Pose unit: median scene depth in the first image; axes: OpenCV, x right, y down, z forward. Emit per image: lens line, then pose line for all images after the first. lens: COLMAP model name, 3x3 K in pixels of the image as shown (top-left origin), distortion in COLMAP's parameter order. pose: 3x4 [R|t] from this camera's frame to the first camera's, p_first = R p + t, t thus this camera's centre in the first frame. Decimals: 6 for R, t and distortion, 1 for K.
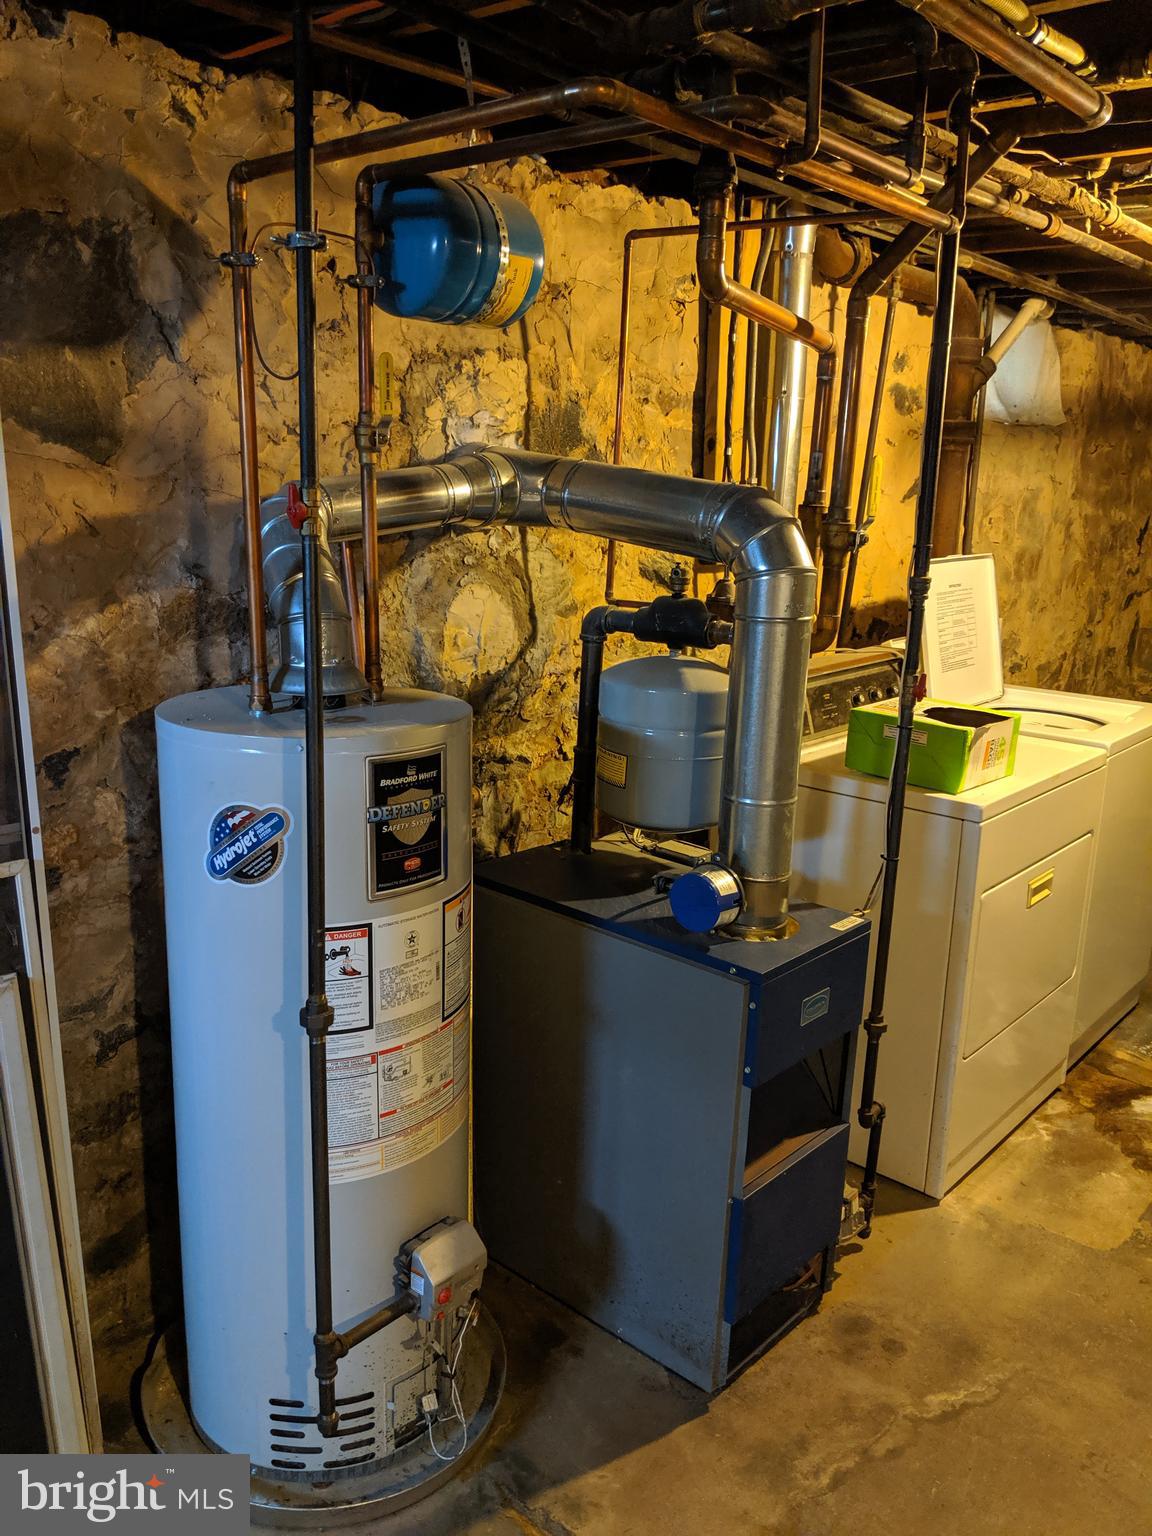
lens RADIAL K [[1231.6, 0, 582.6], [0, 1231.6, 781.8], [0, 0, 1]] dist [0.063439, -0.129171]
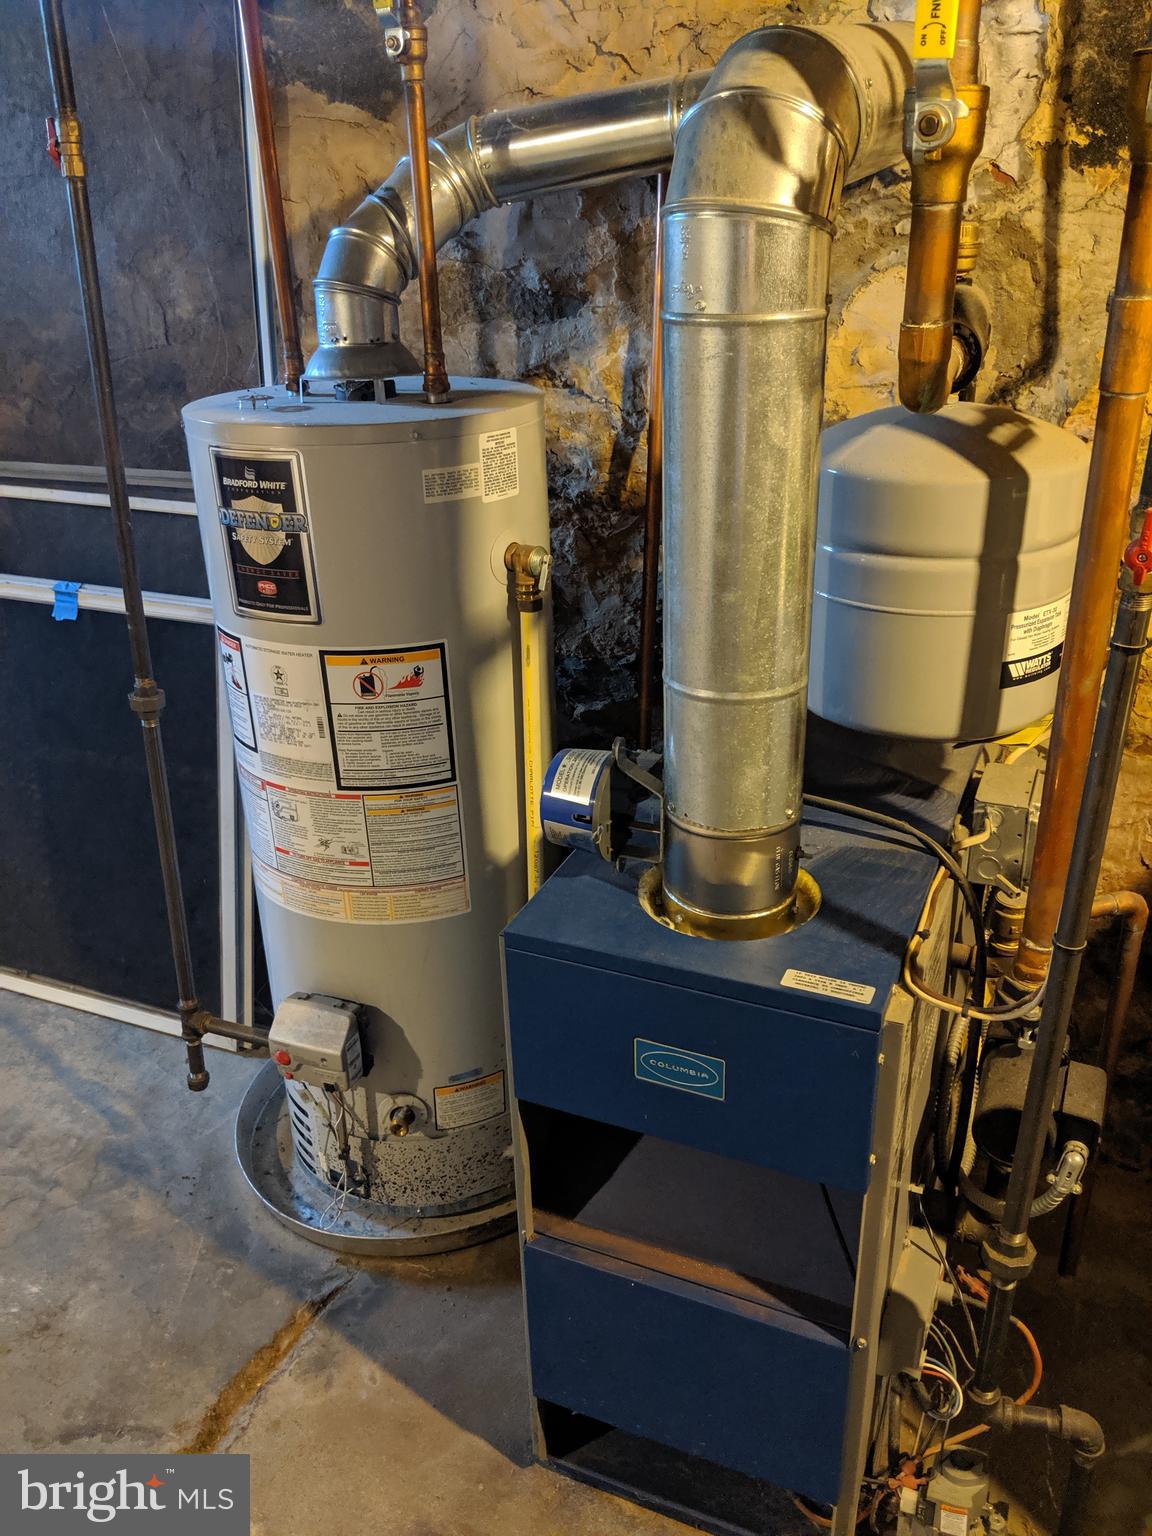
lens RADIAL K [[1231.6, 0, 581.6], [0, 1231.6, 768.8], [0, 0, 1]] dist [0.063439, -0.129171]
pose [[0.294294, 0.354770, -0.887428, 0.655252], [-0.186047, 0.932052, 0.310912, -0.110781], [0.937431, 0.073604, 0.340301, 0.818108]]
